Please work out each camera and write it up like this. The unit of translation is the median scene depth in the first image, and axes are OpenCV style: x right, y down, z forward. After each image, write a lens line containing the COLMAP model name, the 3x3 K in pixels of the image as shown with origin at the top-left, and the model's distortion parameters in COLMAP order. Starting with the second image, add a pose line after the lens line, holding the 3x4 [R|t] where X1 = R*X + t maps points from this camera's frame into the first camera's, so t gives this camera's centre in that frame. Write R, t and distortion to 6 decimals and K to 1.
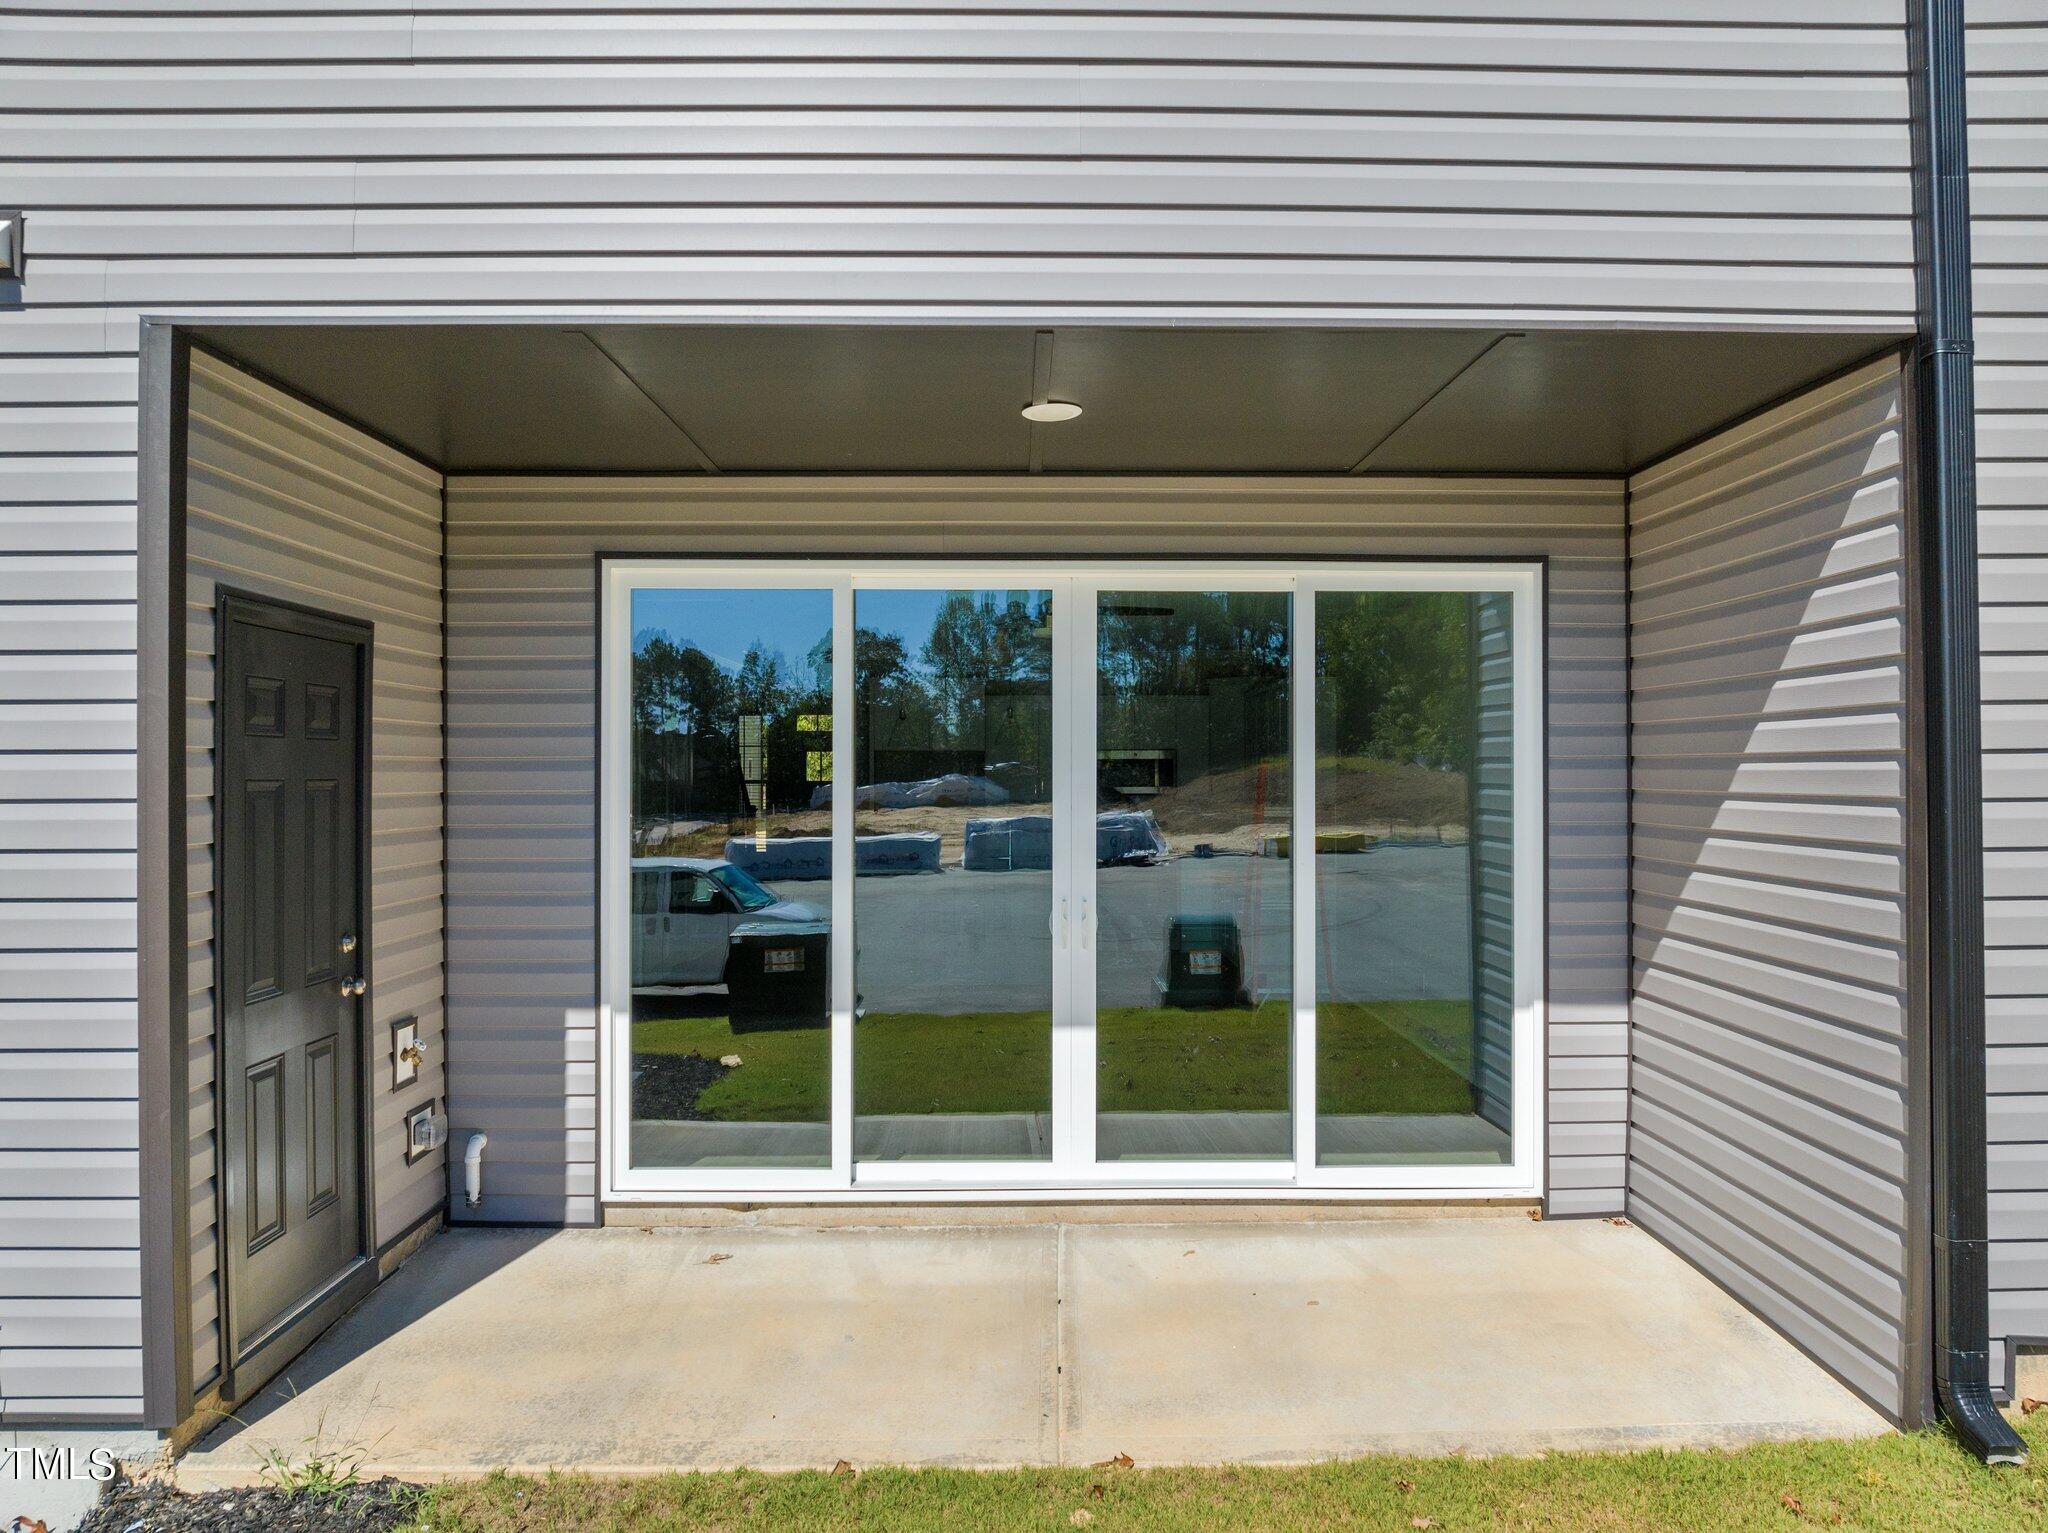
lens RADIAL K [[1456.0, 0, 1036.9], [0, 1456.0, 760.1], [0, 0, 1]] dist [-0.035389, 0.000666]
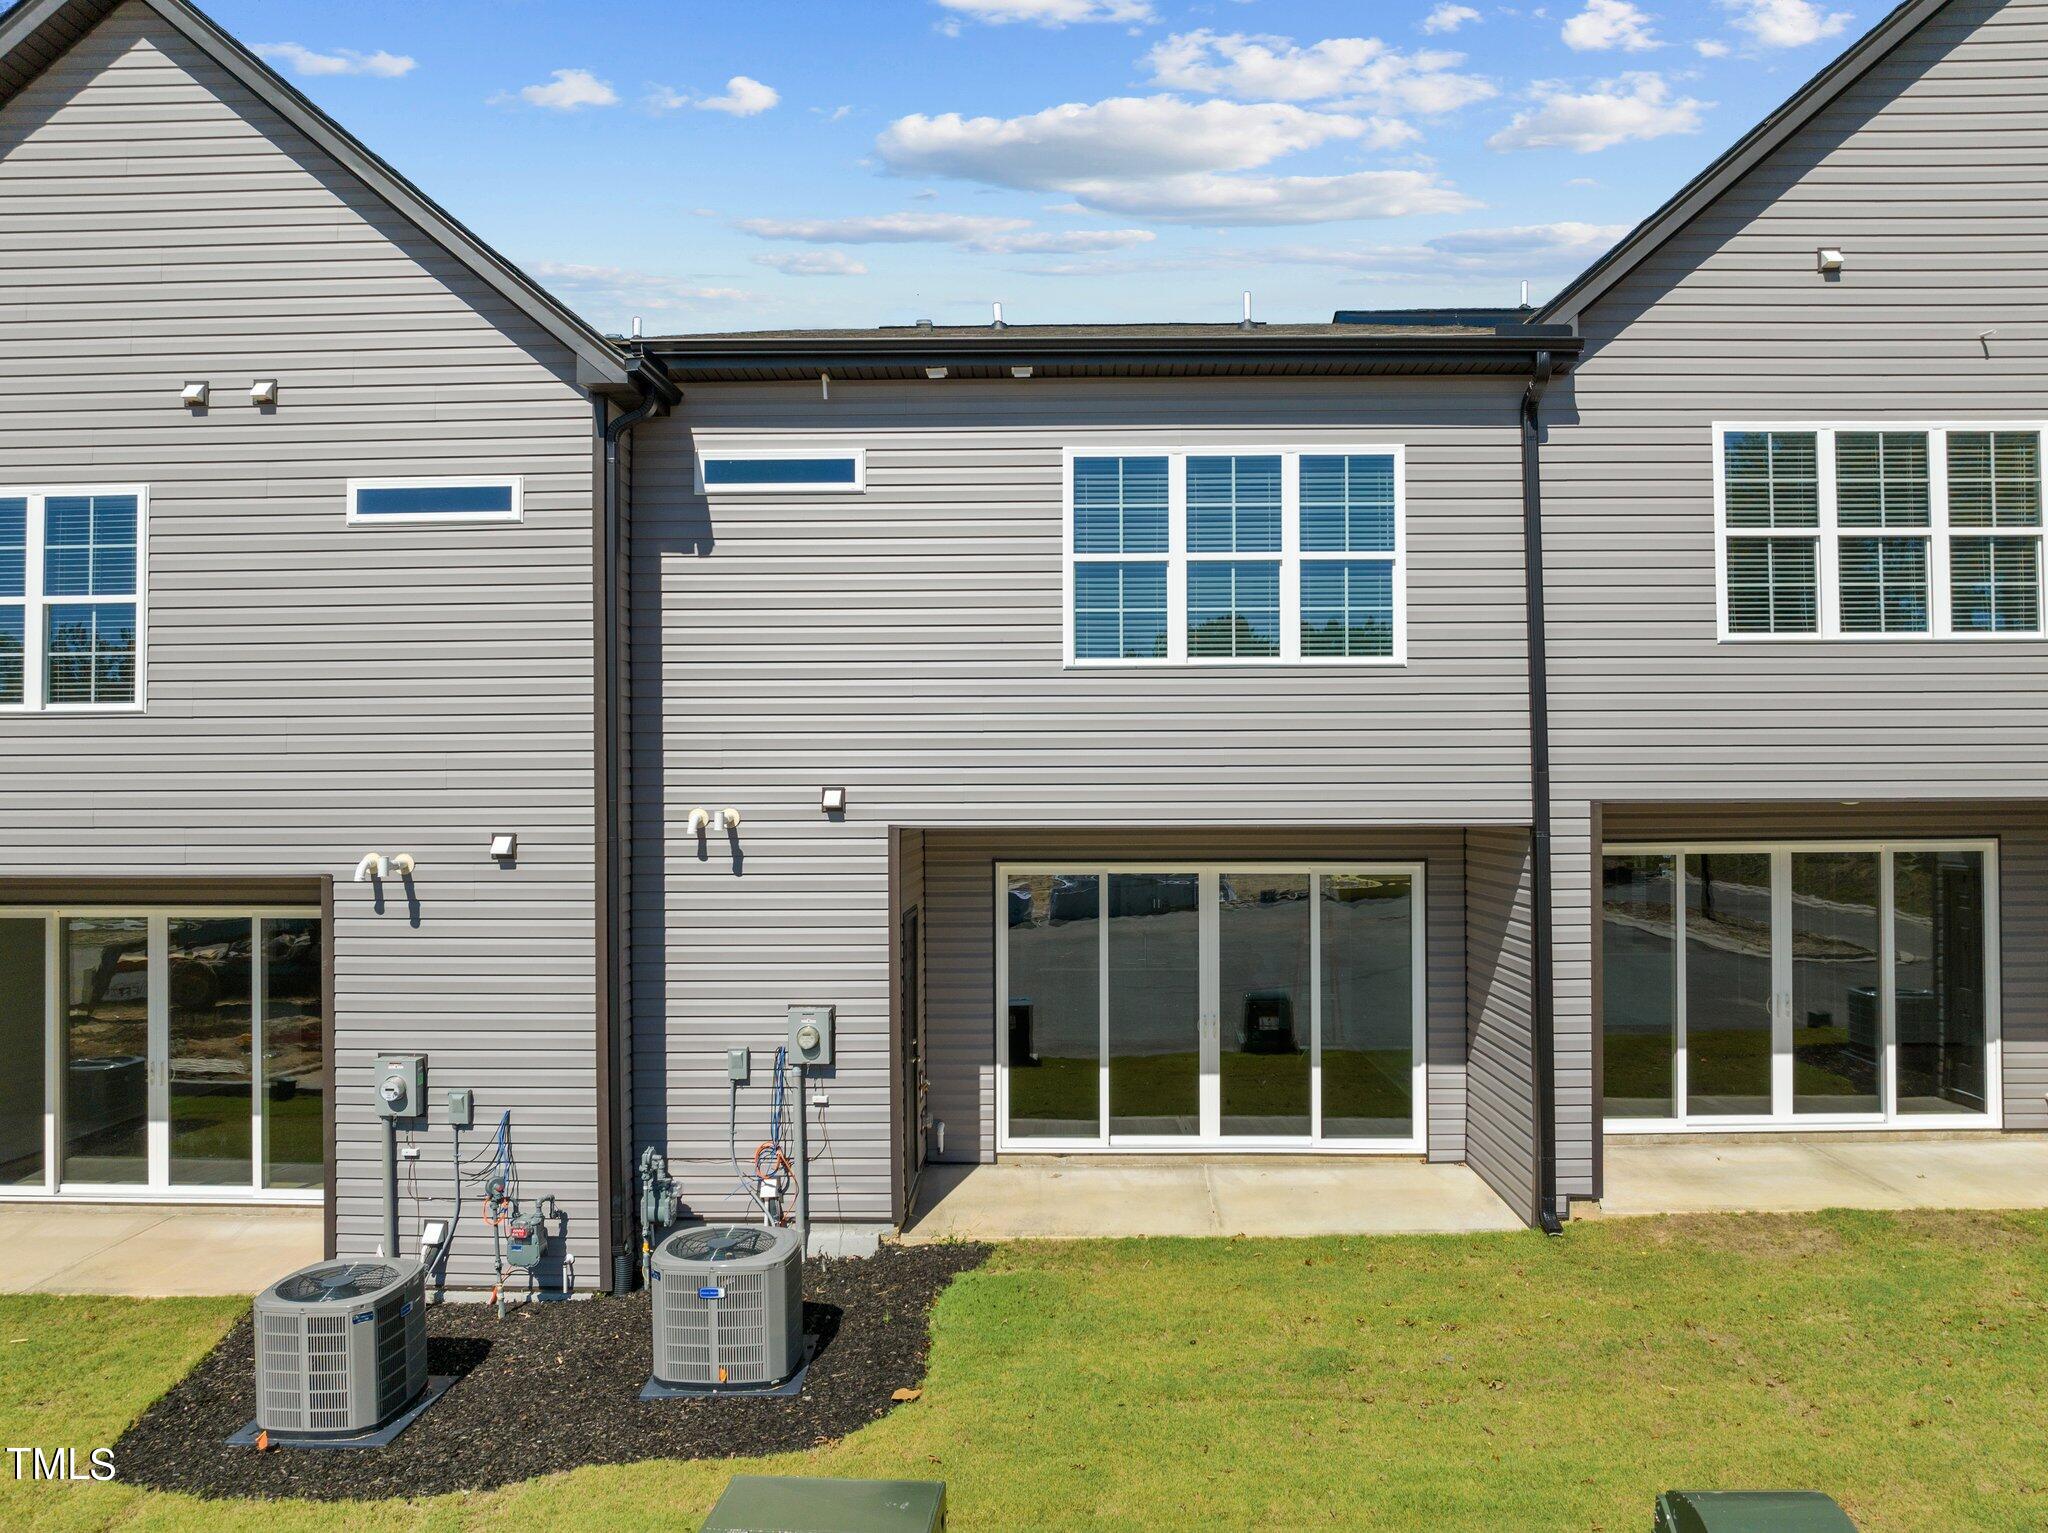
lens RADIAL K [[1456.0, 0, 1036.9], [0, 1456.0, 760.1], [0, 0, 1]] dist [-0.035389, 0.000666]
pose [[0.999127, -0.004176, -0.041567, -0.153163], [0.003558, 0.999882, -0.014927, -0.278101], [0.041624, 0.014766, 0.999024, -1.301376]]
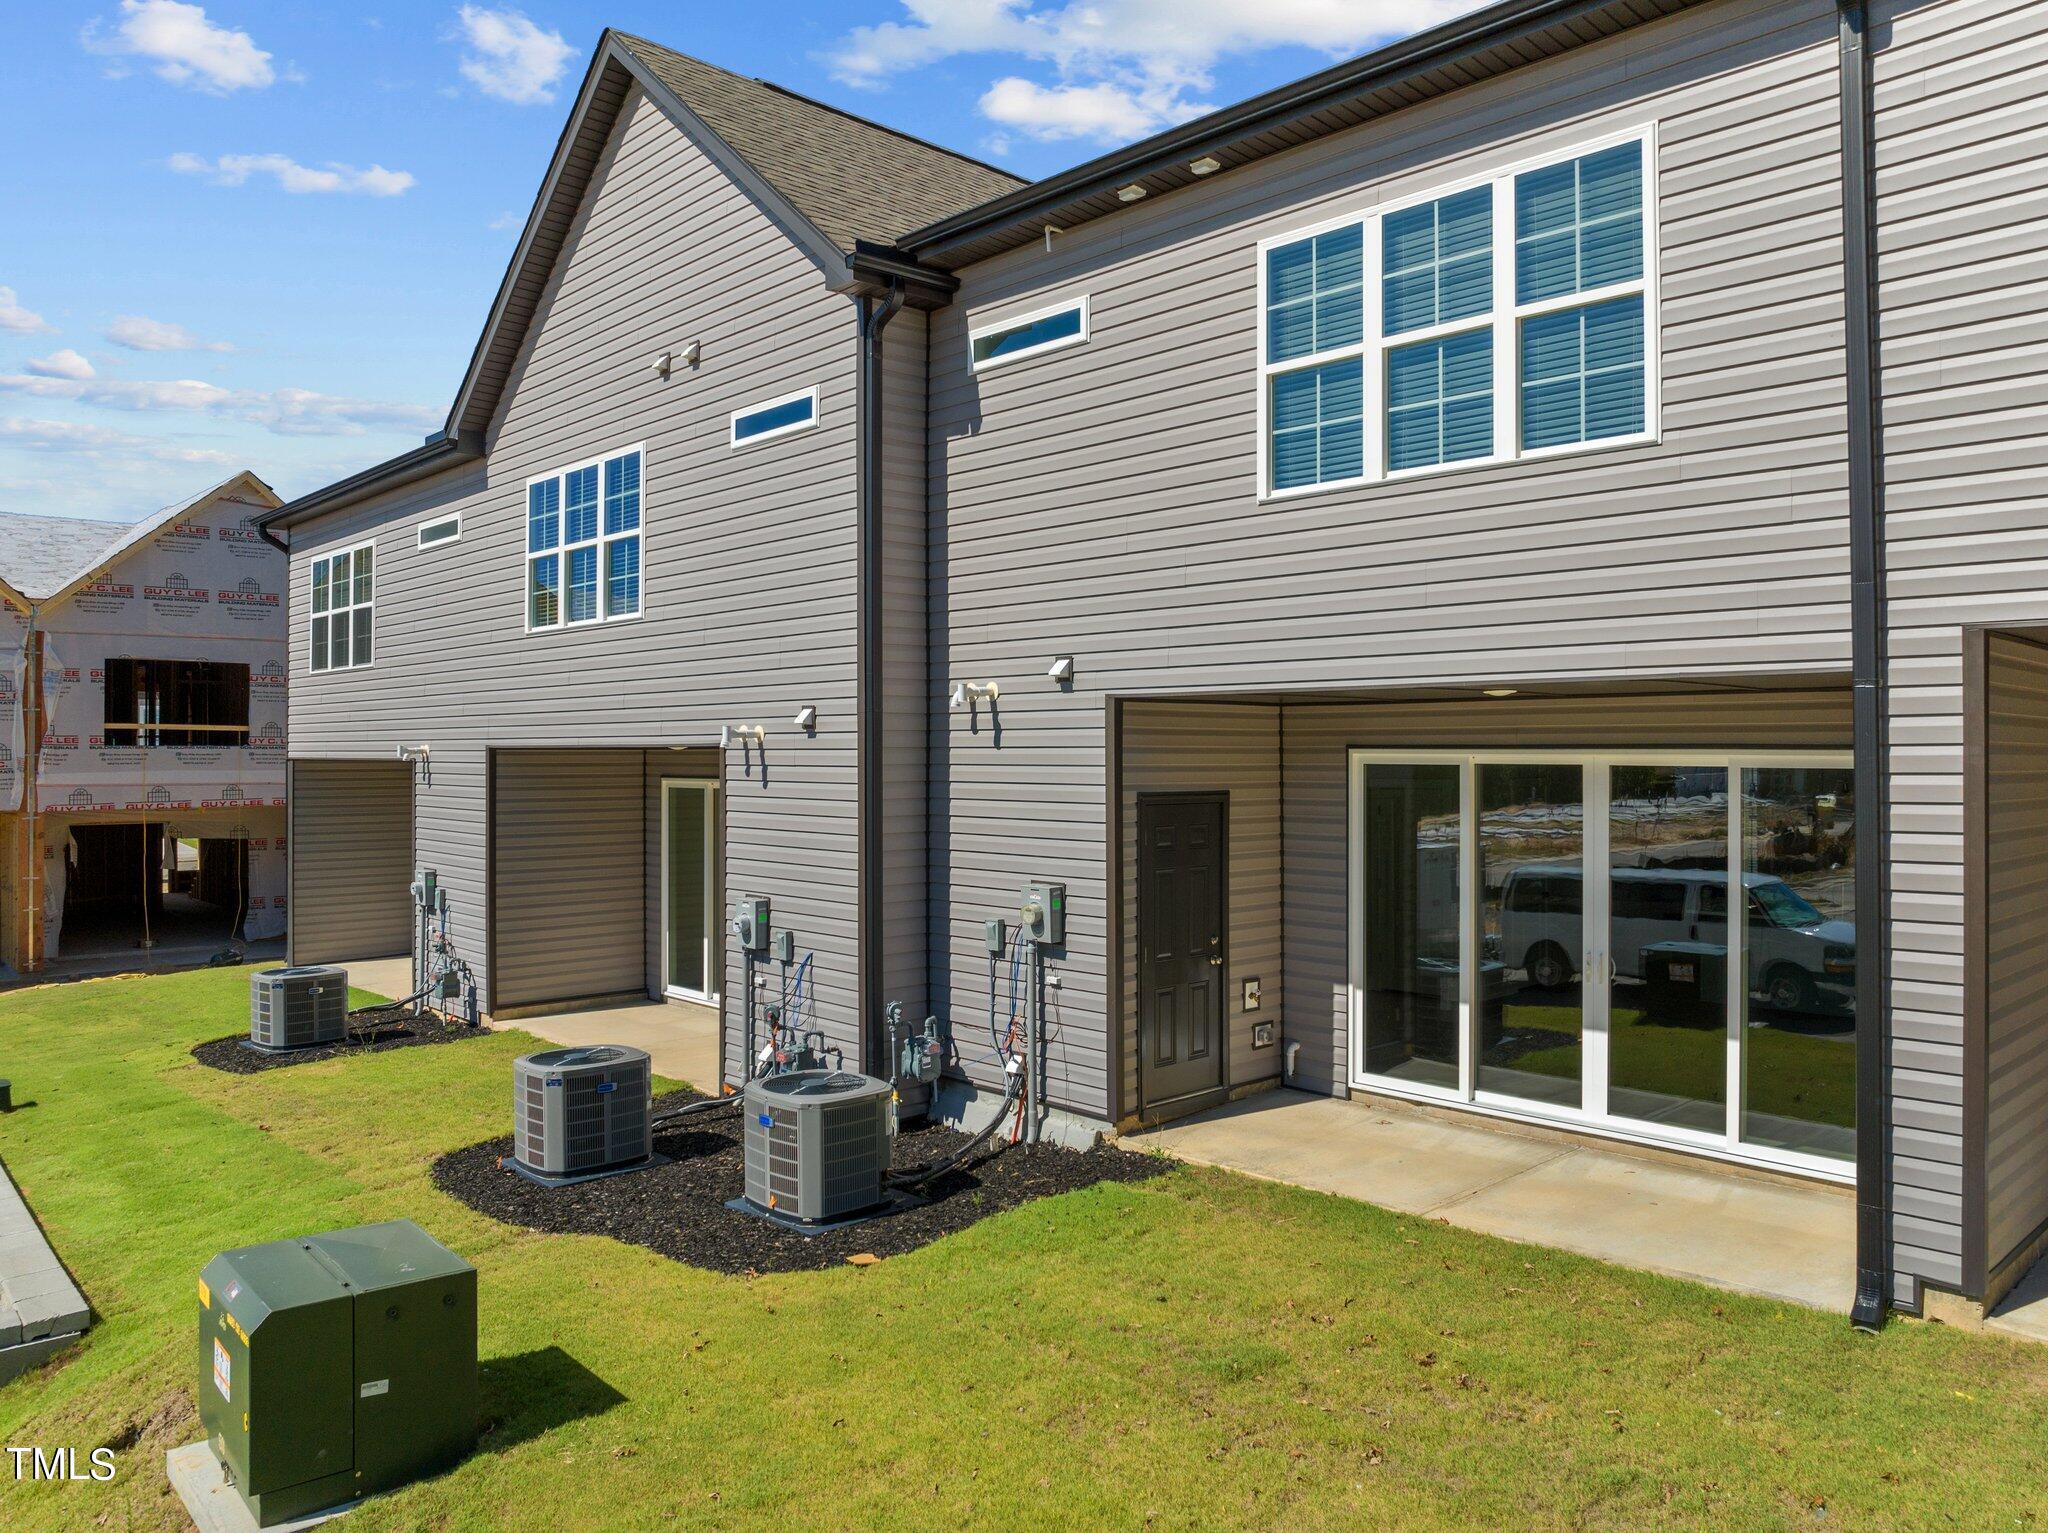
lens RADIAL K [[1462.6, 0, 1021.2], [0, 1462.6, 739.8], [0, 0, 1]] dist [-0.032821, -0.002643]
pose [[0.672429, -0.004736, -0.740146, 0.878537], [0.003695, 0.999989, -0.003041, -0.155230], [0.740152, -0.000690, 0.672439, -0.640943]]
